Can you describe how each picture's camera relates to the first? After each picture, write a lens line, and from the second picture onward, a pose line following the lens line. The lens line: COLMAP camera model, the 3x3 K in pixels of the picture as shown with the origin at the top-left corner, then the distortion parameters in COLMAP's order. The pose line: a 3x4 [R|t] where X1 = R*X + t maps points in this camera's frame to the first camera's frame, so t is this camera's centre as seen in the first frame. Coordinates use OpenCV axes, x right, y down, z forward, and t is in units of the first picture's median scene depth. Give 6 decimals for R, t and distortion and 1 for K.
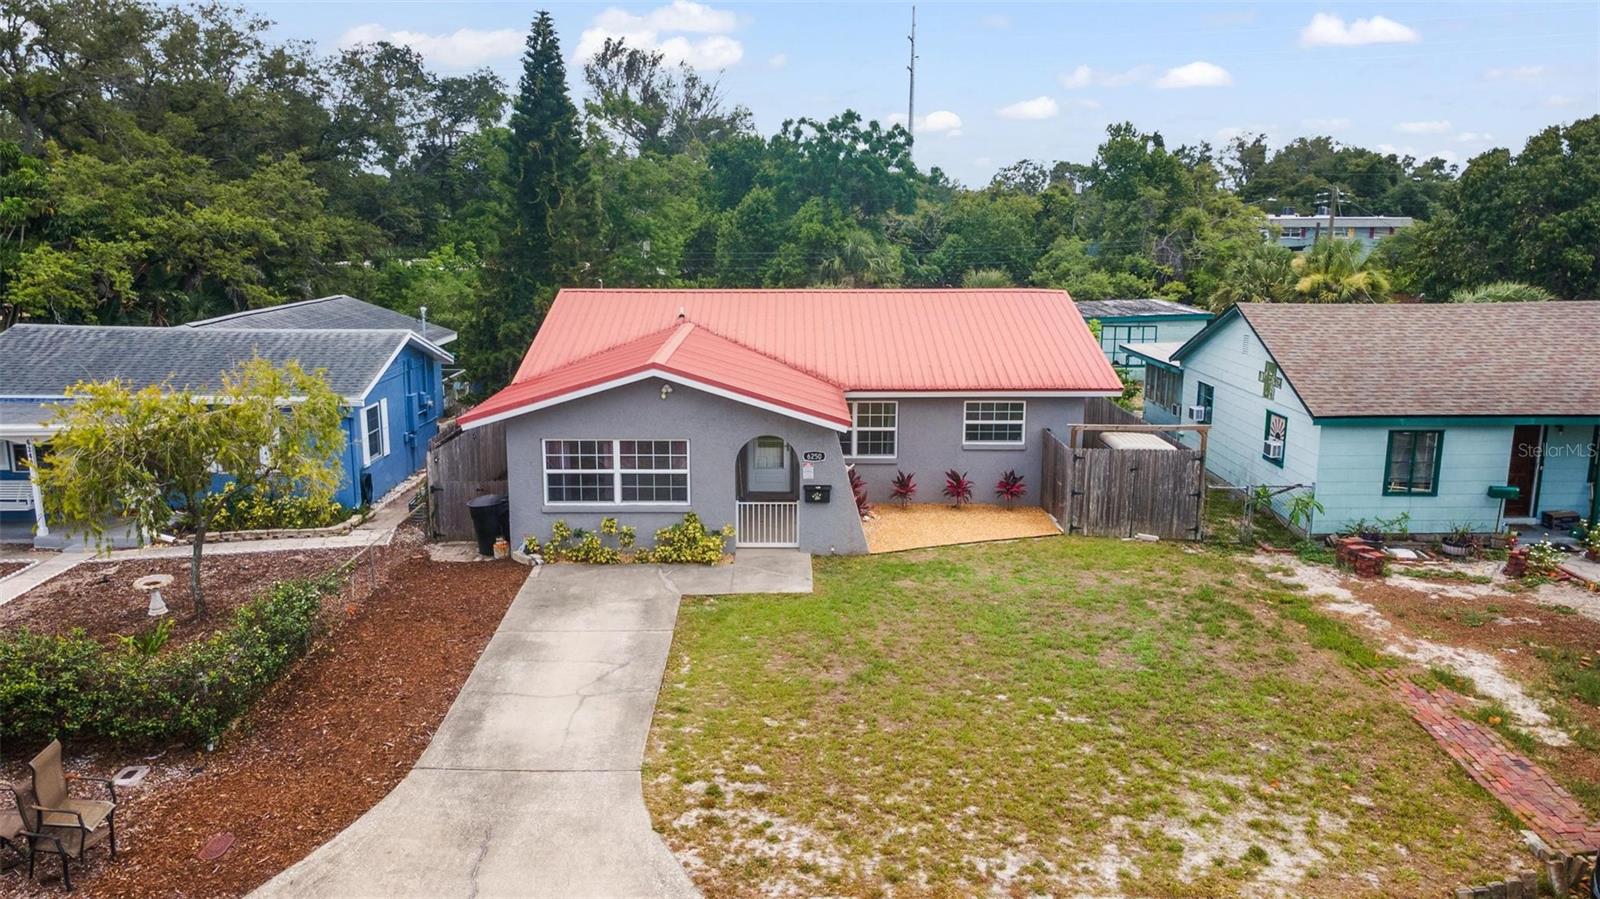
lens RADIAL K [[1169.3, 0, 800.0], [0, 1169.3, 449.5], [0, 0, 1]] dist [0.003662, 0.076779]
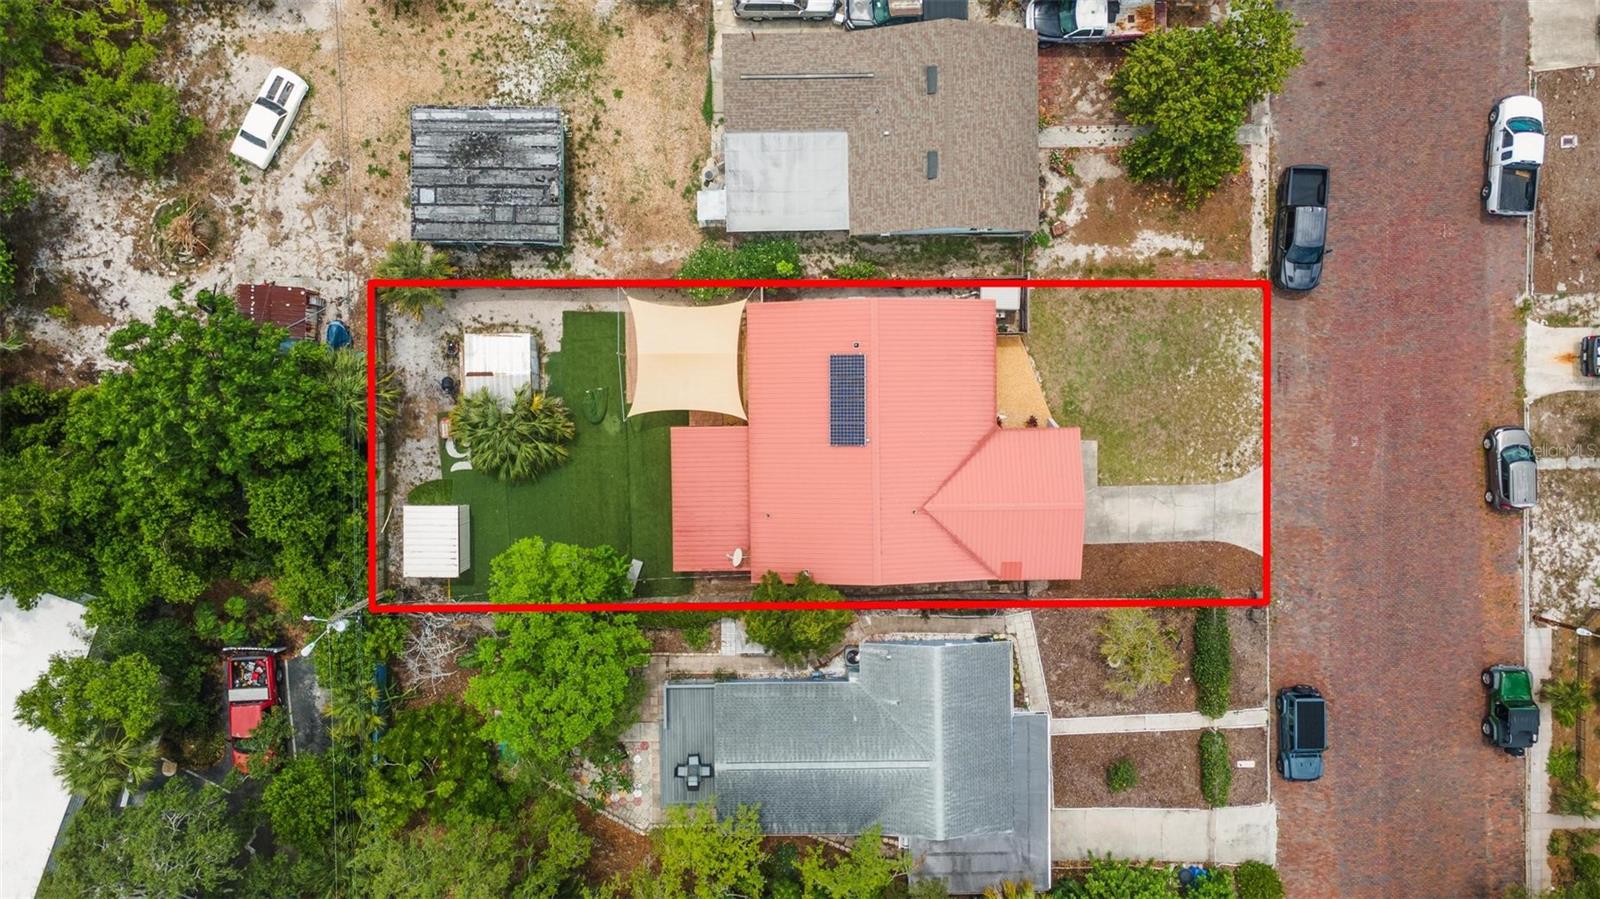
lens RADIAL K [[1169.3, 0, 800.0], [0, 1169.3, 449.5], [0, 0, 1]] dist [0.003662, 0.076779]
pose [[-0.002956, -0.999243, -0.038795, 0.098130], [0.192295, -0.038639, 0.980576, -2.714955], [-0.981333, -0.004561, 0.192264, 1.121627]]
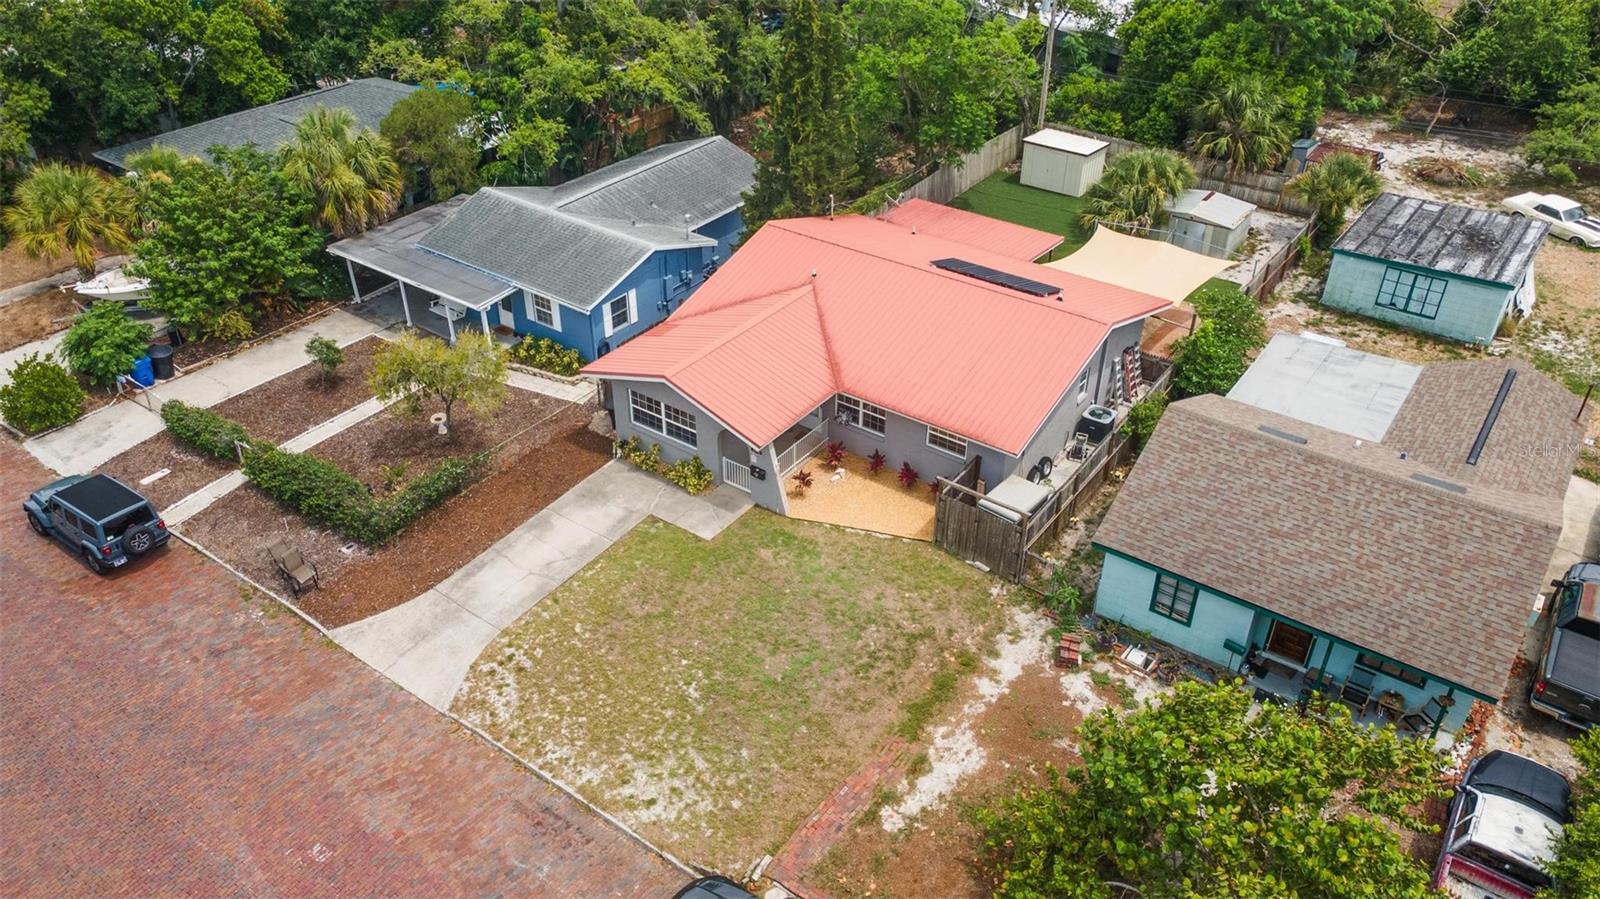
lens RADIAL K [[1157.0, 0, 800.0], [0, 1157.0, 449.5], [0, 0, 1]] dist [0.043279, 0.005105]
pose [[0.803349, 0.334195, -0.492893, 0.856915], [-0.122673, 0.902804, 0.412185, -0.669642], [0.582736, -0.270664, 0.766264, -0.153310]]
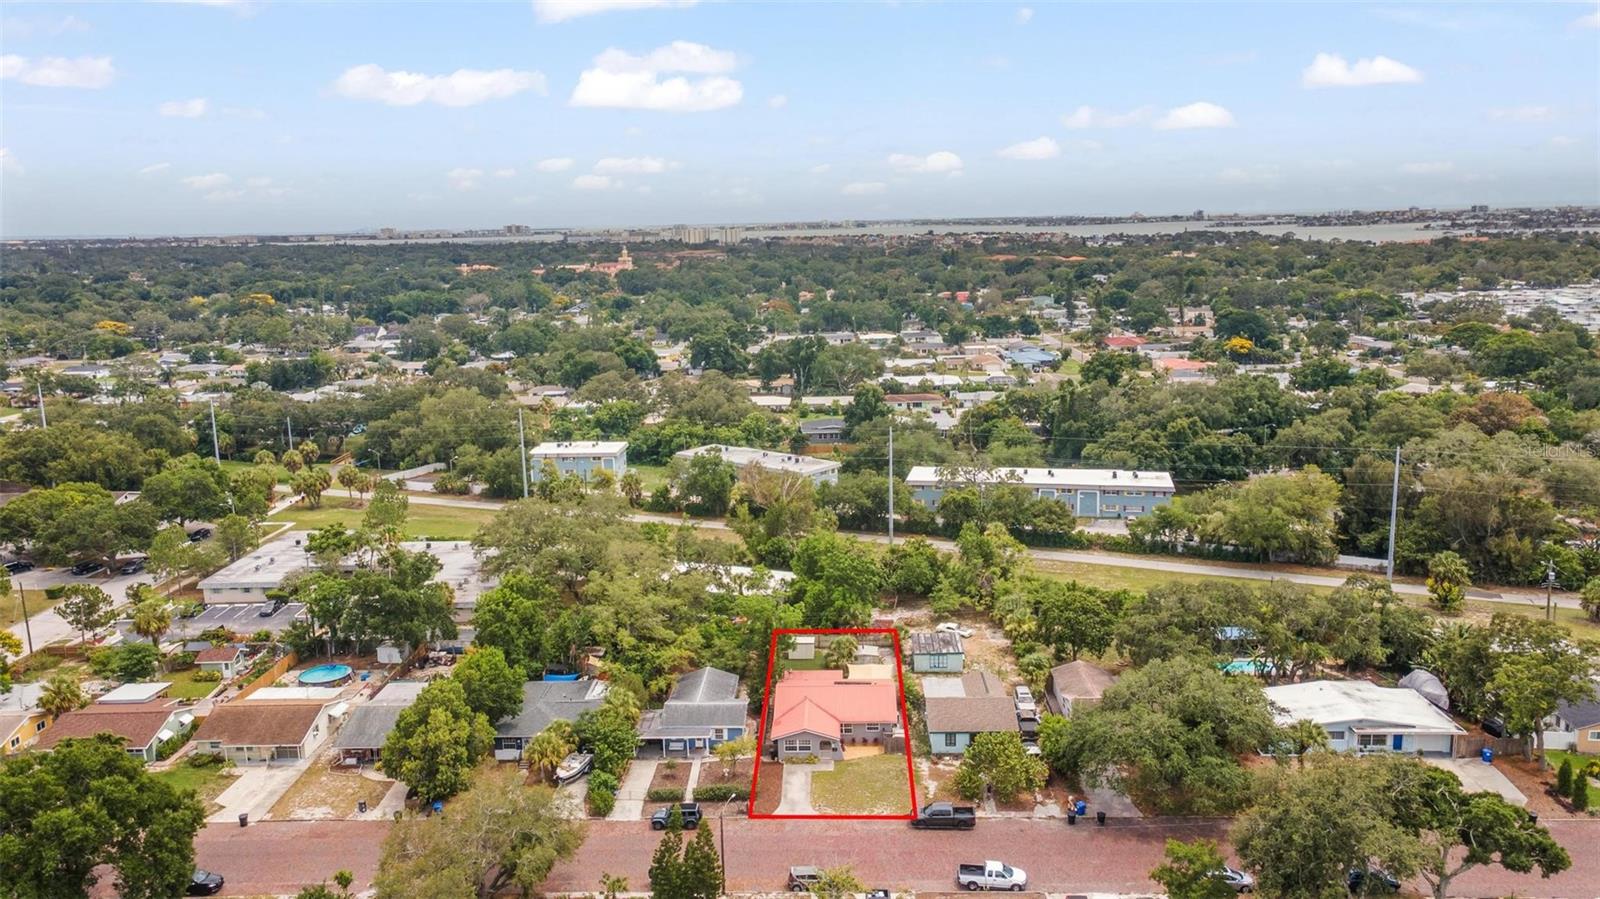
lens RADIAL K [[1169.3, 0, 800.0], [0, 1169.3, 449.5], [0, 0, 1]] dist [0.003662, 0.076779]
pose [[0.998865, -0.014740, -0.045293, 0.127574], [0.014444, 0.999872, -0.006863, -1.394814], [0.045388, 0.006201, 0.998950, -4.700297]]
